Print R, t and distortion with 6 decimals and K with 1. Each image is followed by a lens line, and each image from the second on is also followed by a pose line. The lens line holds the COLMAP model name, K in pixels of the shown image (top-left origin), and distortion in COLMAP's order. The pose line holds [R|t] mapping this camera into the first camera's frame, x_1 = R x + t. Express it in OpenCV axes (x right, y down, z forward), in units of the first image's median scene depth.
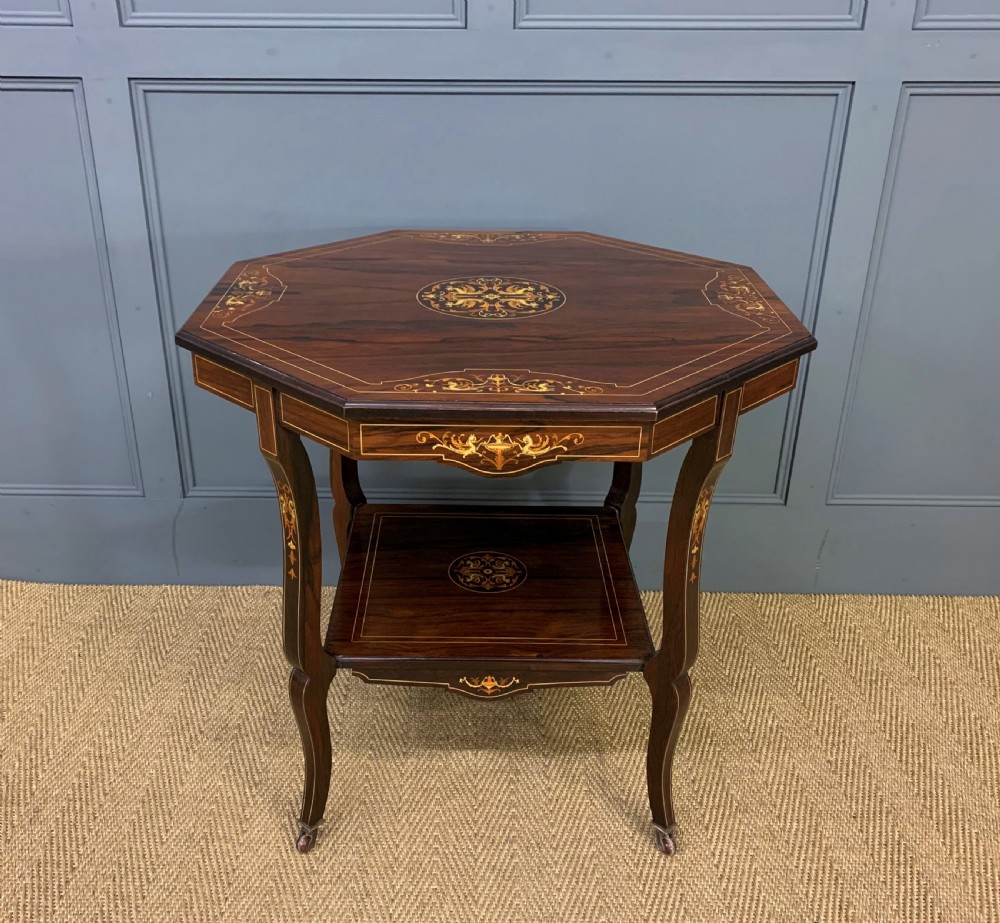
lens RADIAL K [[1051.3, 0, 462.7], [0, 1051.3, 460.7], [0, 0, 1]] dist [0.016335, 0.007410]
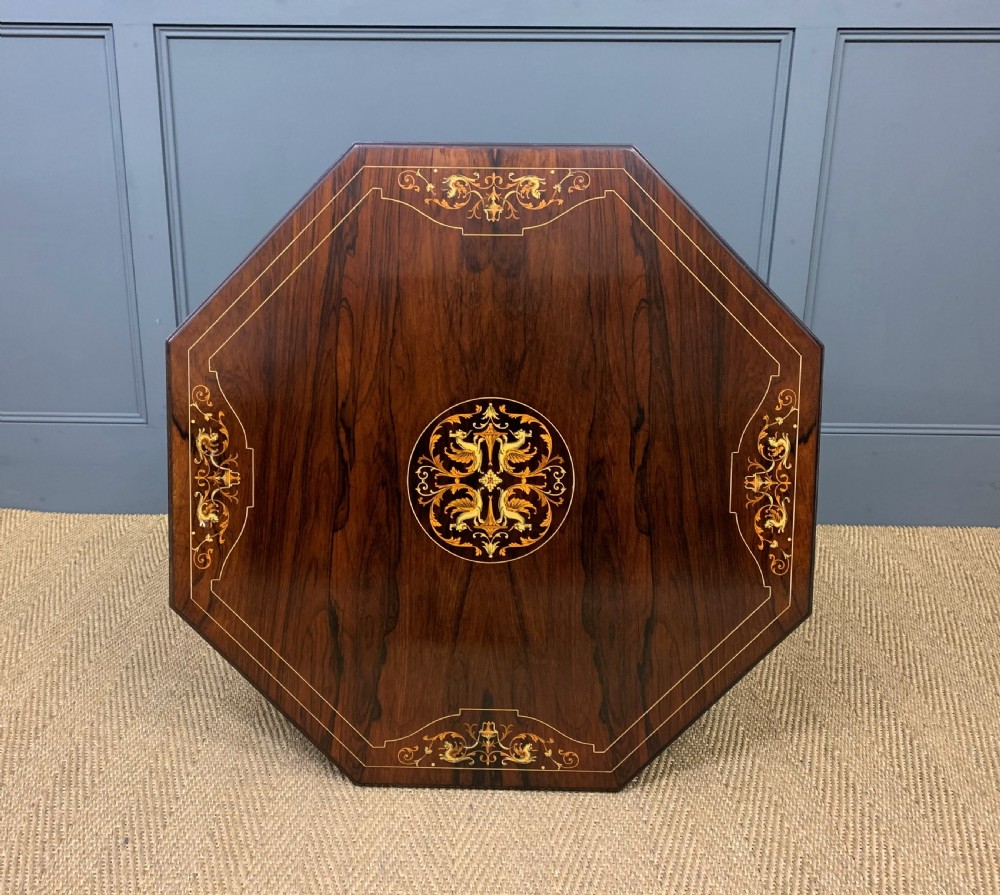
lens RADIAL K [[965.5, 0, 451.2], [0, 965.5, 405.8], [0, 0, 1]] dist [0.019821, -0.008276]
pose [[0.999988, 0.004503, -0.001832, 0.007319], [-0.004749, 0.985445, -0.169931, 0.240677], [0.001040, 0.169937, 0.985454, 0.048972]]
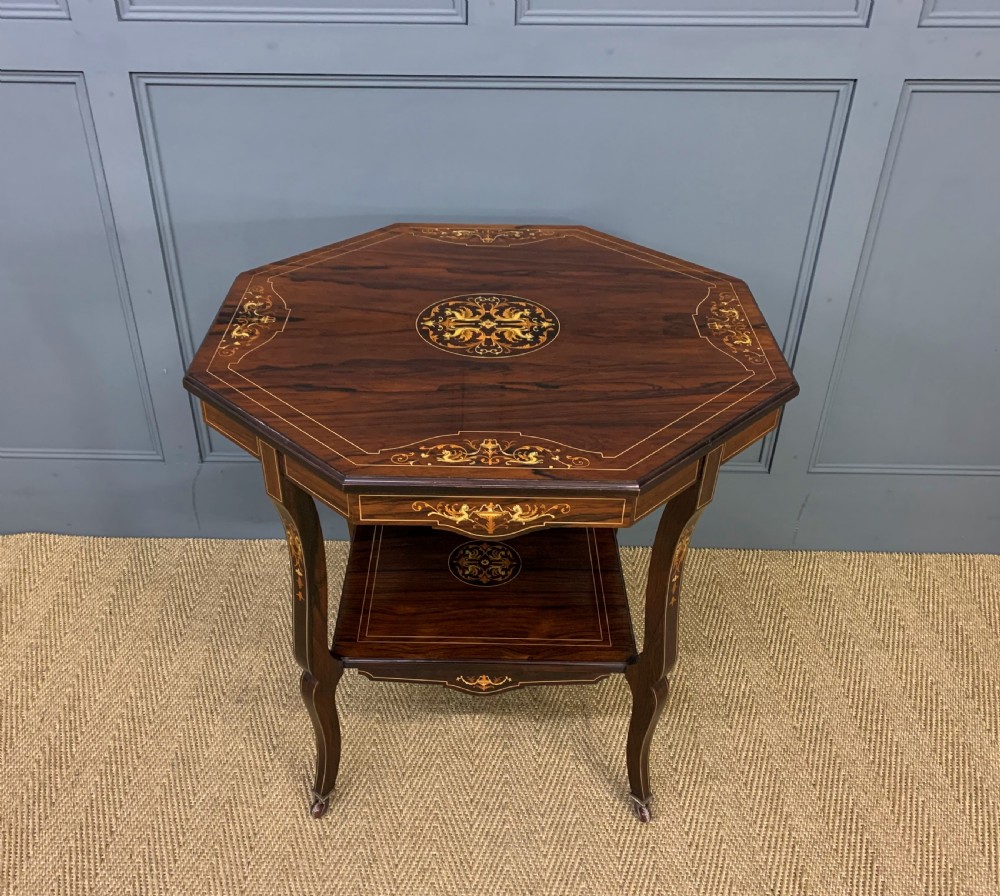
lens RADIAL K [[993.8, 0, 467.8], [0, 993.8, 459.5], [0, 0, 1]] dist [0.024142, -0.008491]
pose [[0.999969, 0.004800, -0.006200, 0.012912], [-0.003833, 0.989057, 0.147481, -0.155738], [0.006840, -0.147453, 0.989045, 0.011565]]
